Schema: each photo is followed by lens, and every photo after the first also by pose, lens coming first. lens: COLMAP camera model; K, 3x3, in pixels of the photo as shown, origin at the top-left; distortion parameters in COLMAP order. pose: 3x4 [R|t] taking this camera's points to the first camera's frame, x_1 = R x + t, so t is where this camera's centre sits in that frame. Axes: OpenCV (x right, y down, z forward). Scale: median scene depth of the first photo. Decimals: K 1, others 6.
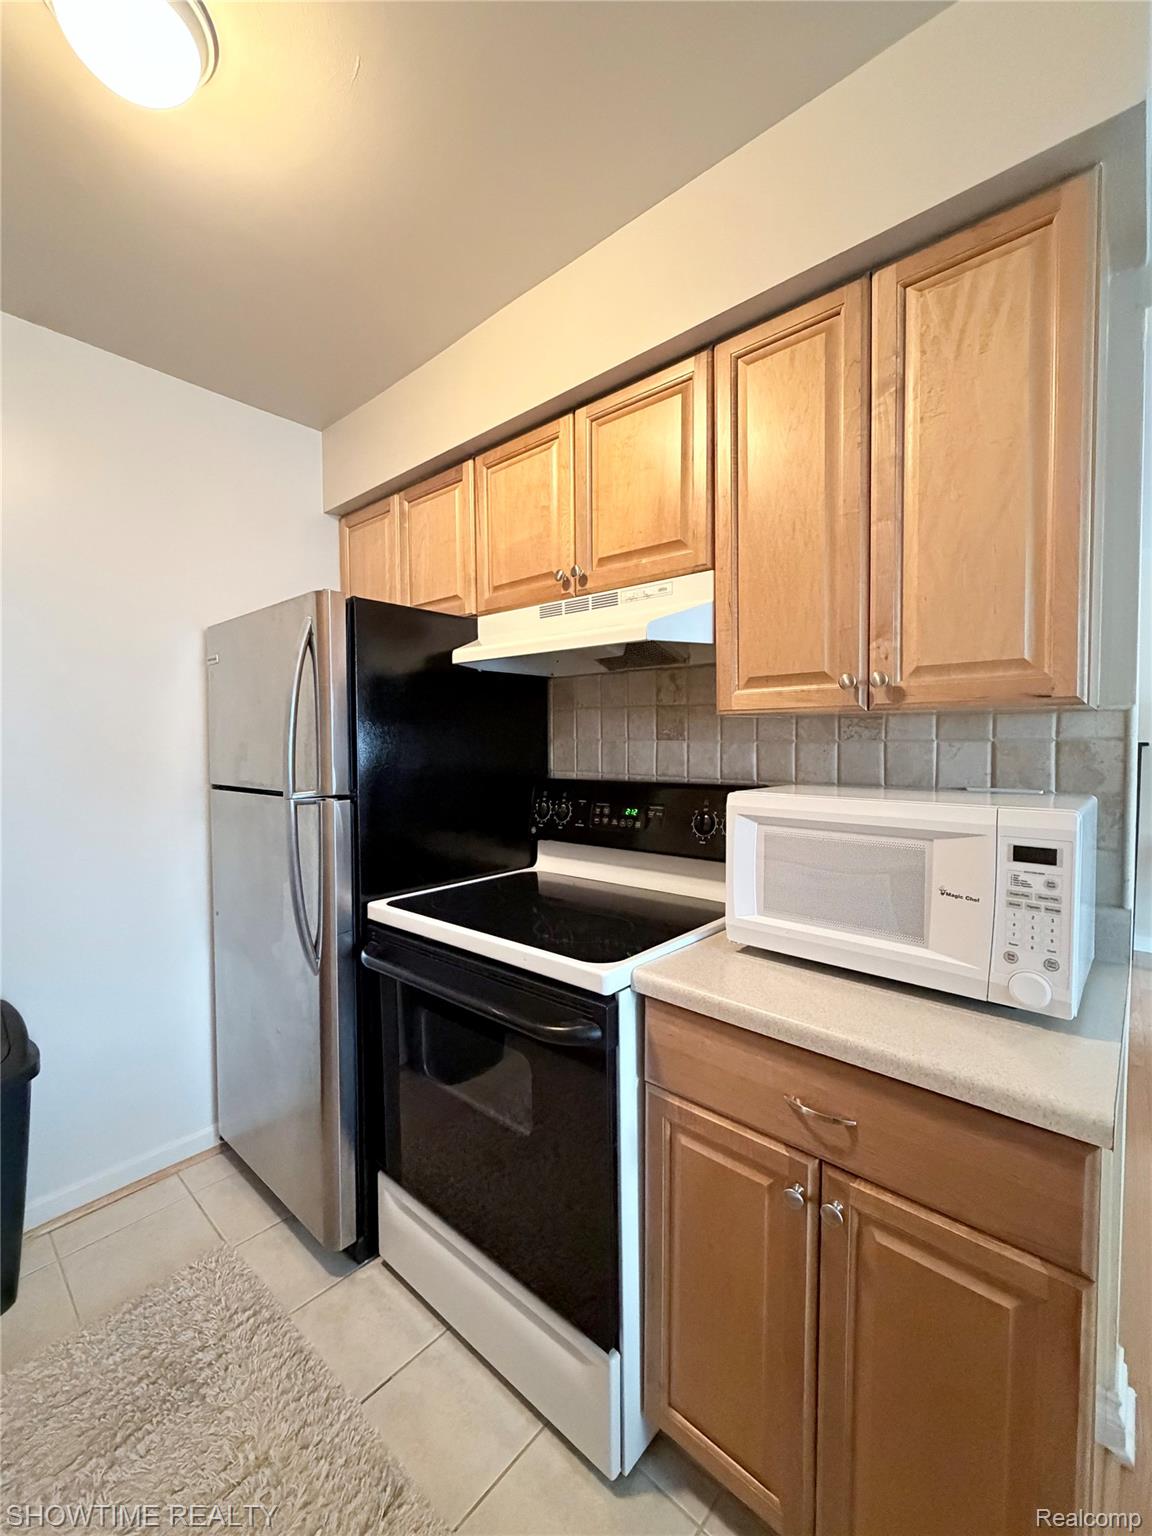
lens RADIAL K [[625.2, 0, 572.8], [0, 625.2, 766.0], [0, 0, 1]] dist [0.000817, -0.000384]
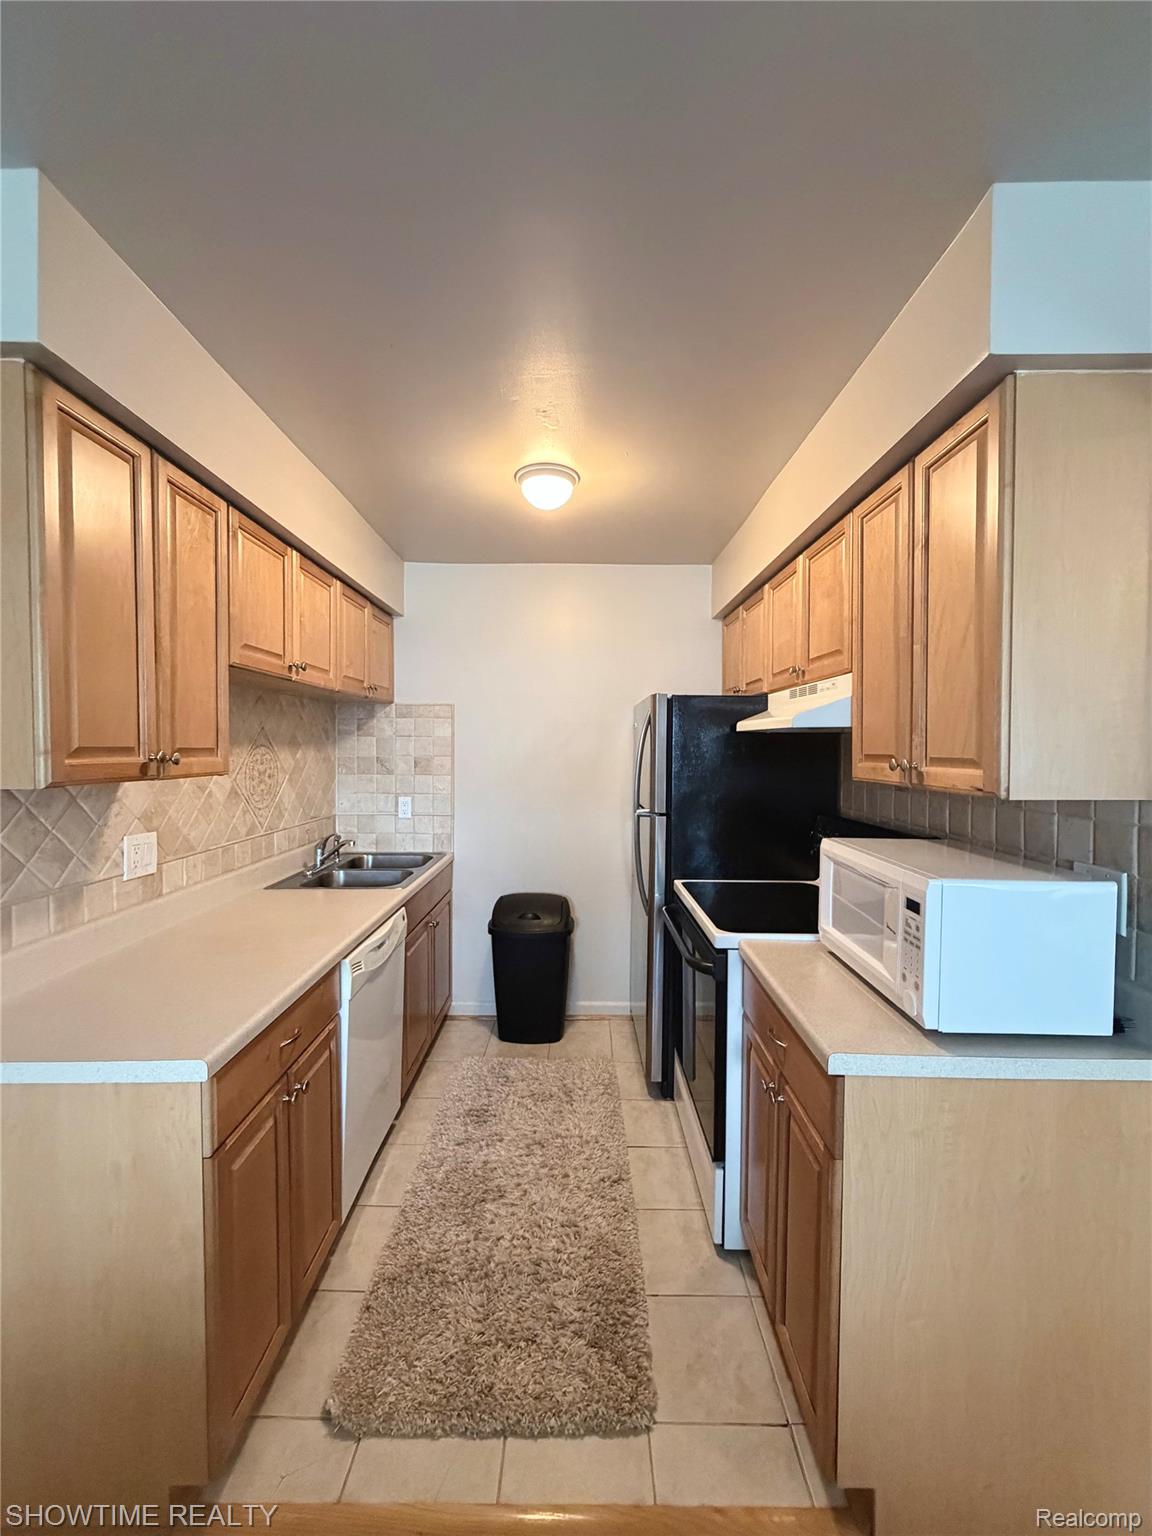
lens RADIAL K [[625.2, 0, 579.9], [0, 625.2, 760.6], [0, 0, 1]] dist [0.000817, -0.000384]
pose [[0.661084, 0.027834, -0.749796, 0.764771], [-0.038443, 0.999256, 0.003200, -0.094839], [0.749327, 0.026709, 0.661661, -0.295564]]
